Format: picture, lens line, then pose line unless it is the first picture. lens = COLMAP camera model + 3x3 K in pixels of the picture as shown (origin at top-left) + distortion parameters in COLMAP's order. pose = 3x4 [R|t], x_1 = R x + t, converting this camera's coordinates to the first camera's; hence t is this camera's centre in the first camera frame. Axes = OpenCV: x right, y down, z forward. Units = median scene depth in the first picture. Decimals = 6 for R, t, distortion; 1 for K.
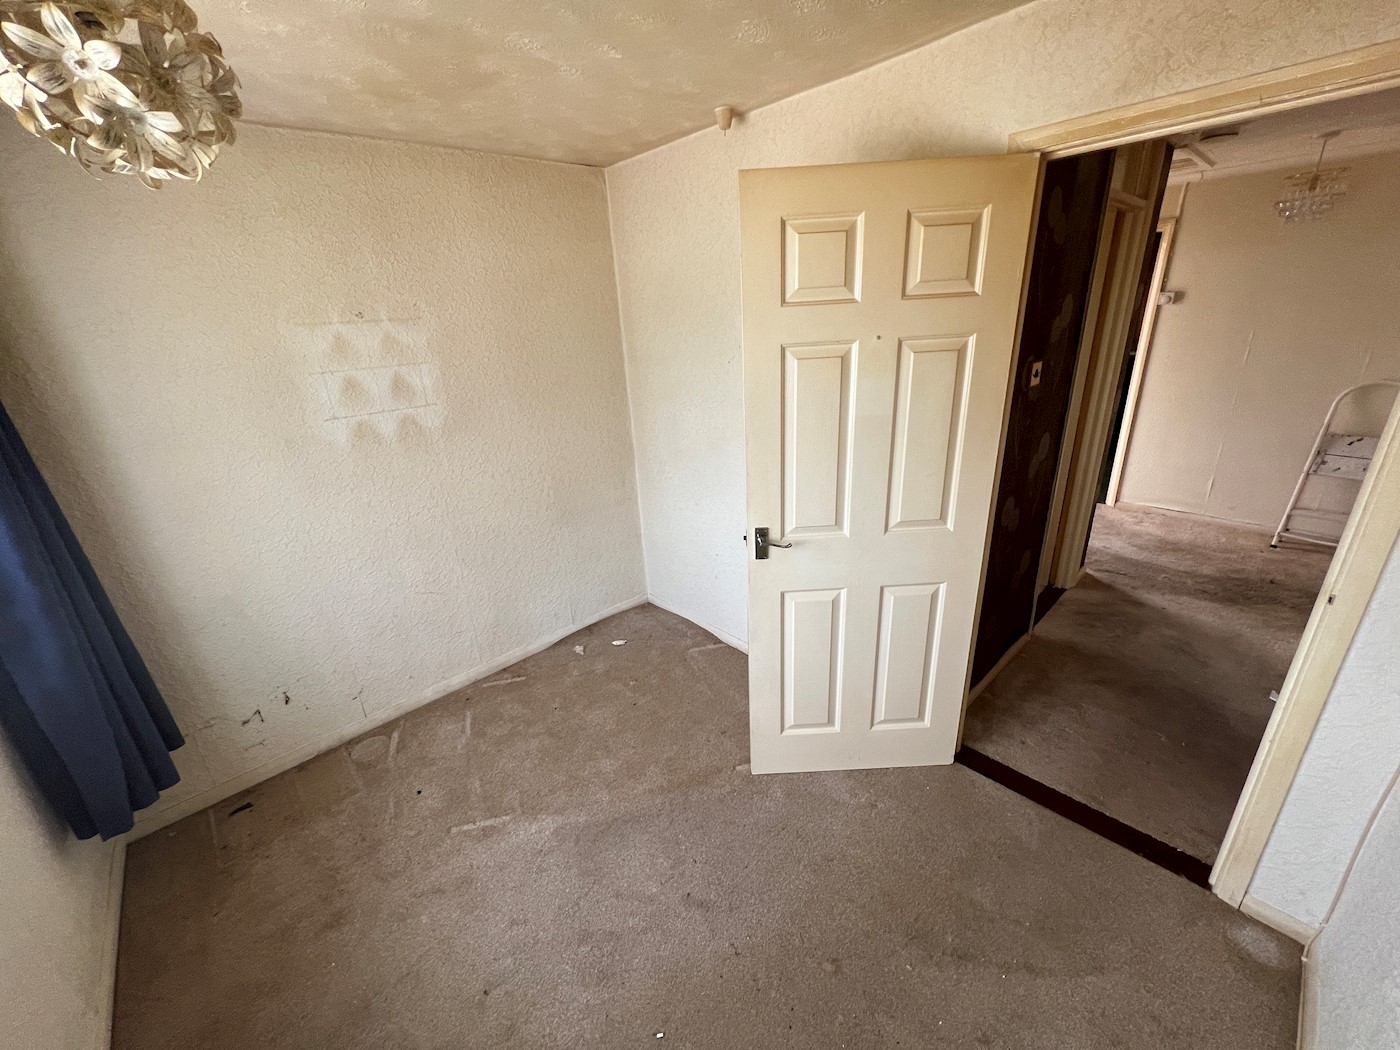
lens RADIAL K [[560.3, 0, 700.3], [0, 560.3, 515.6], [0, 0, 1]] dist [-0.002403, 0.000381]
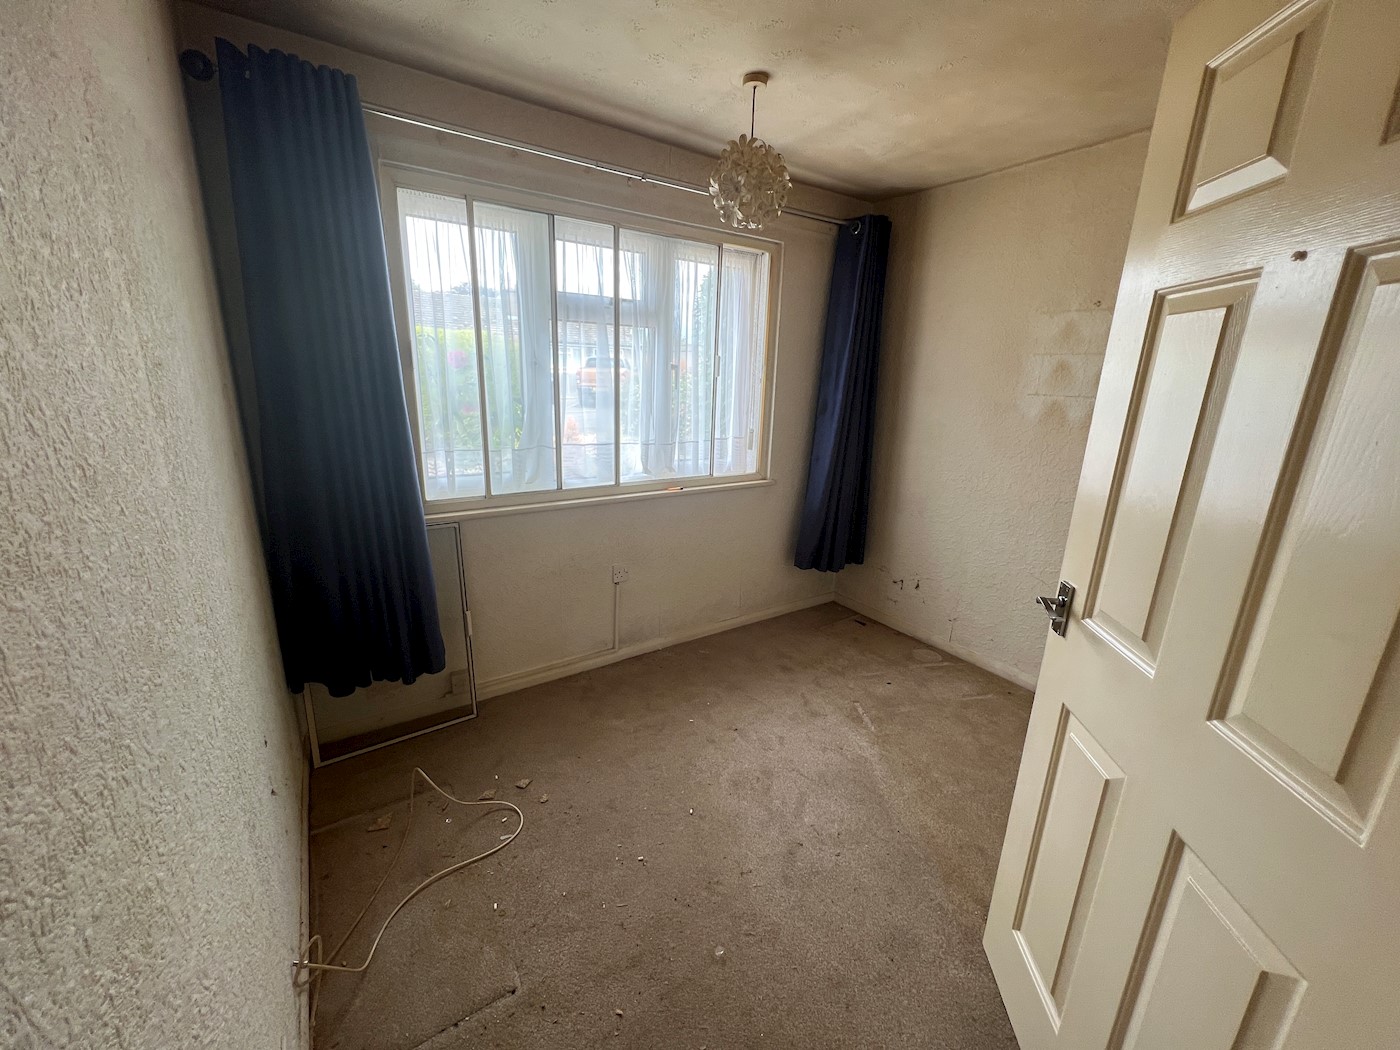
lens RADIAL K [[560.3, 0, 706.2], [0, 560.3, 523.0], [0, 0, 1]] dist [-0.002403, 0.000381]
pose [[-0.123461, 0.316267, -0.940602, 0.615895], [-0.374939, 0.862727, 0.339297, -0.083458], [0.918792, 0.394559, 0.012068, 0.479850]]
